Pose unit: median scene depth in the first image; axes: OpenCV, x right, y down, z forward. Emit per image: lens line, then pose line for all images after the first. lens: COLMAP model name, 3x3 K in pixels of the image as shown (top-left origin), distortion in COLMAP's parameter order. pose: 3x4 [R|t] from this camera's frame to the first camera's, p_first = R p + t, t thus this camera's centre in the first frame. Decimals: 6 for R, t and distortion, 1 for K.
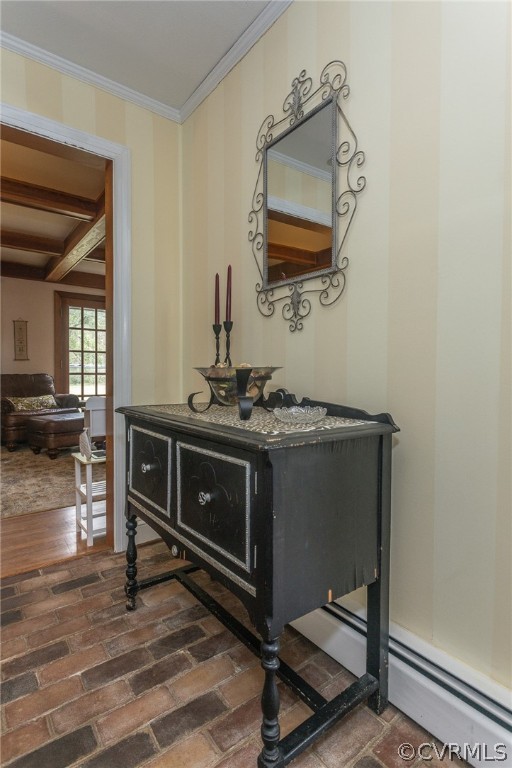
lens RADIAL K [[380.9, 0, 253.5], [0, 380.9, 387.3], [0, 0, 1]] dist [-0.005902, 0.001498]
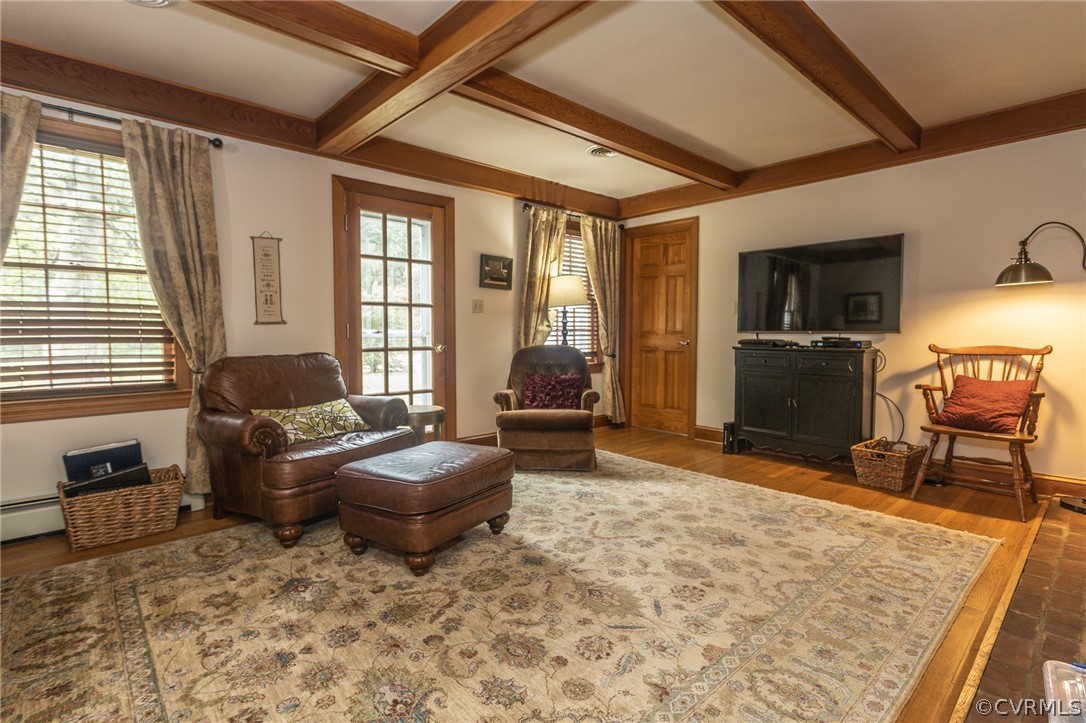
lens RADIAL K [[523.5, 0, 543.1], [0, 523.5, 355.4], [0, 0, 1]] dist [0.003421, -0.001008]
pose [[0.996666, -0.011417, 0.080781, -0.328448], [0.011373, 0.999935, 0.001007, -0.028904], [-0.080788, -0.000085, 0.996731, 0.338087]]
